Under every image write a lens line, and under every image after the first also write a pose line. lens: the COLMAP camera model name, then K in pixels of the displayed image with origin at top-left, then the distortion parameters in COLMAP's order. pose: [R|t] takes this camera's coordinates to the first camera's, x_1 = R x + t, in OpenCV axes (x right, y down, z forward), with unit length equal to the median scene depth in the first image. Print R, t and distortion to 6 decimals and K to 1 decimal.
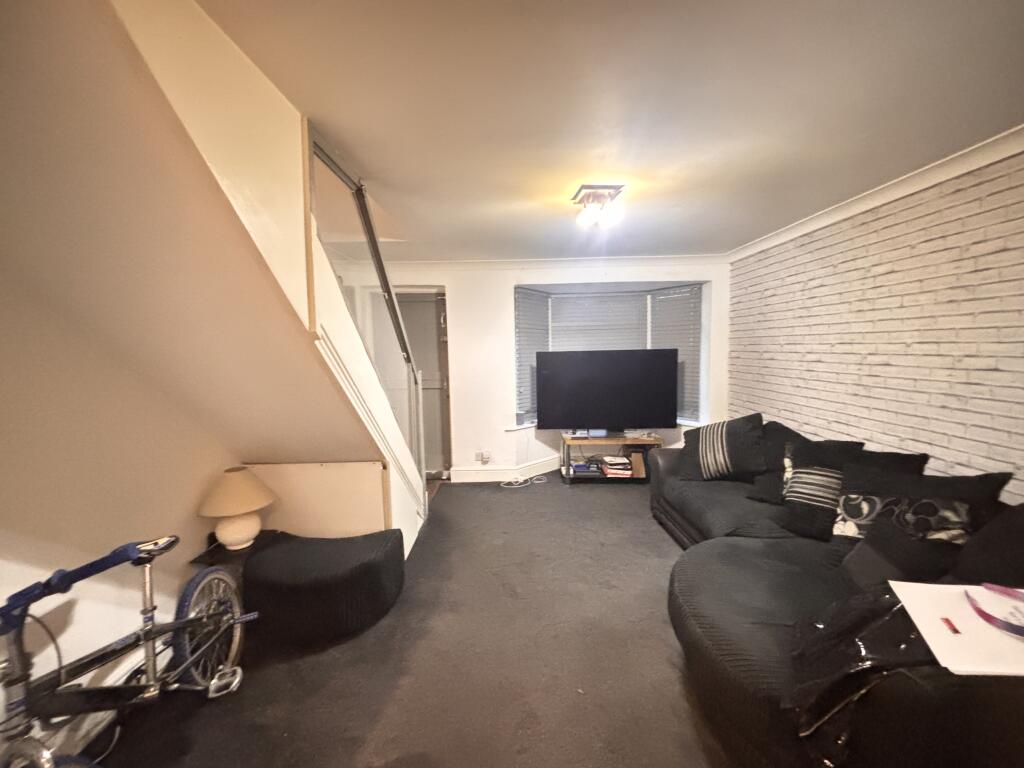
lens RADIAL K [[410.0, 0, 513.2], [0, 410.0, 384.3], [0, 0, 1]] dist [0.002819, 0.000014]
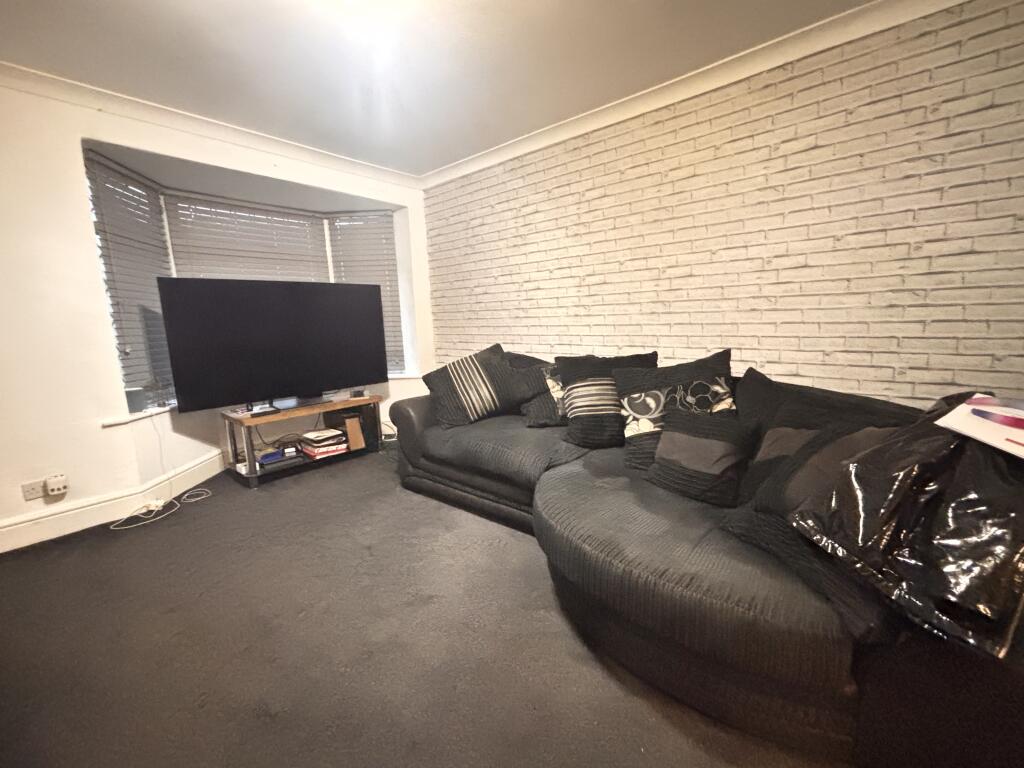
lens RADIAL K [[410.0, 0, 509.5], [0, 410.0, 384.1], [0, 0, 1]] dist [0.002819, 0.000014]
pose [[0.649251, -0.124946, 0.750241, -0.088509], [0.086300, 0.992146, 0.090550, 0.070905], [-0.755662, 0.005956, 0.654935, 0.325699]]
